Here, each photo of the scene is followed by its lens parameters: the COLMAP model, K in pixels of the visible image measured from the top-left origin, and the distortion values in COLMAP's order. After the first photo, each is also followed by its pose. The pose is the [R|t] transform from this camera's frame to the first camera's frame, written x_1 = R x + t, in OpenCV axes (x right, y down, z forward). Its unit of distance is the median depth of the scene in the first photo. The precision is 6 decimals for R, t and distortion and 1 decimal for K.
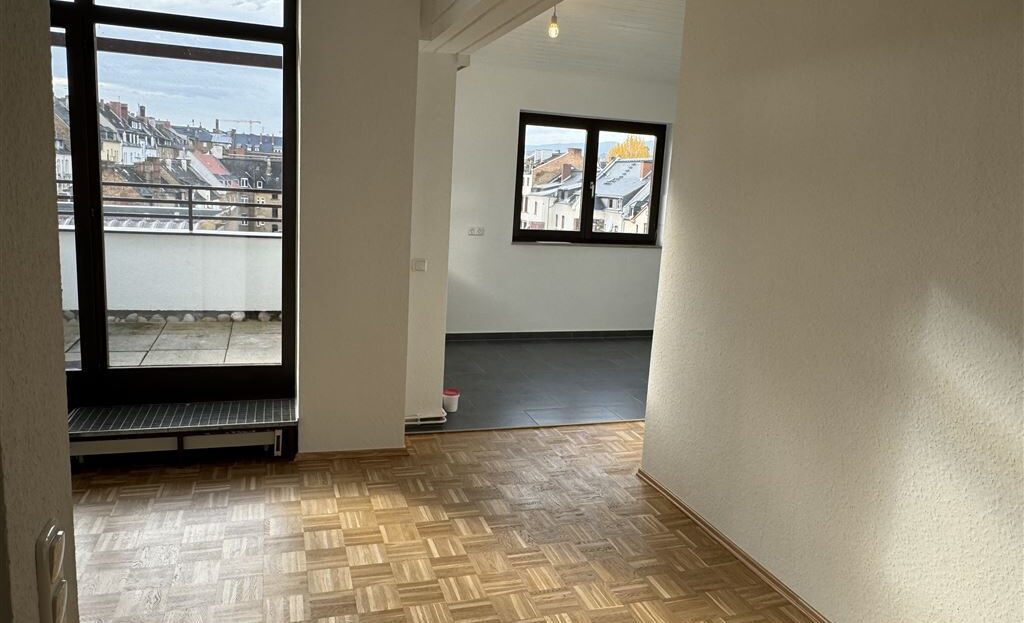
lens RADIAL K [[719.8, 0, 512.0], [0, 719.8, 311.5], [0, 0, 1]] dist [-0.005871, 0.000447]
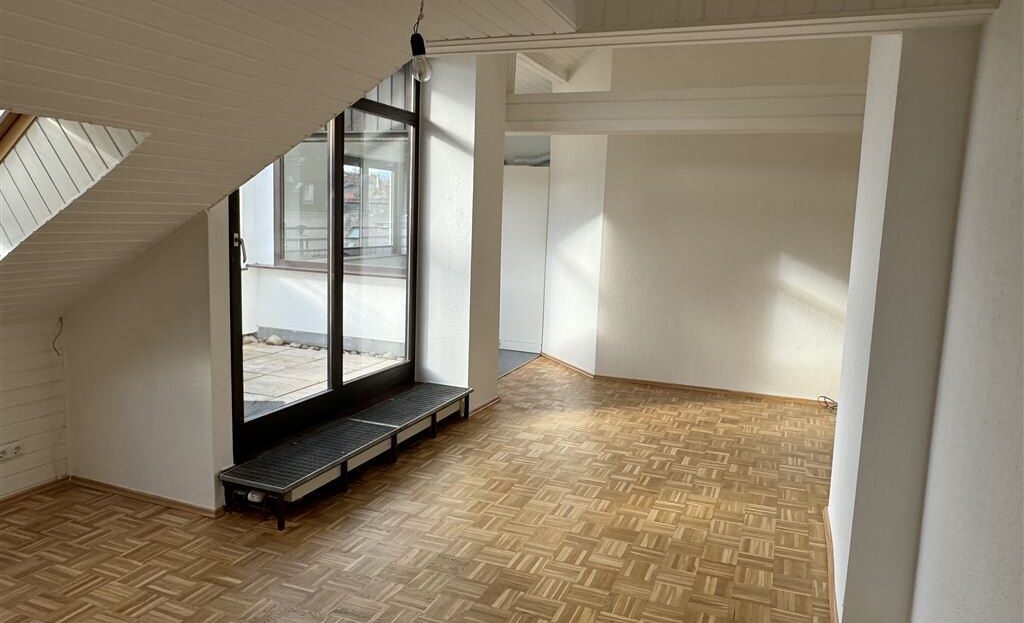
lens RADIAL K [[719.8, 0, 512.0], [0, 719.8, 311.5], [0, 0, 1]] dist [-0.005871, 0.000447]
pose [[0.634284, -0.141820, 0.759981, -1.375162], [0.140471, 0.987809, 0.067098, -0.088911], [-0.760231, 0.064196, 0.646473, -0.003511]]
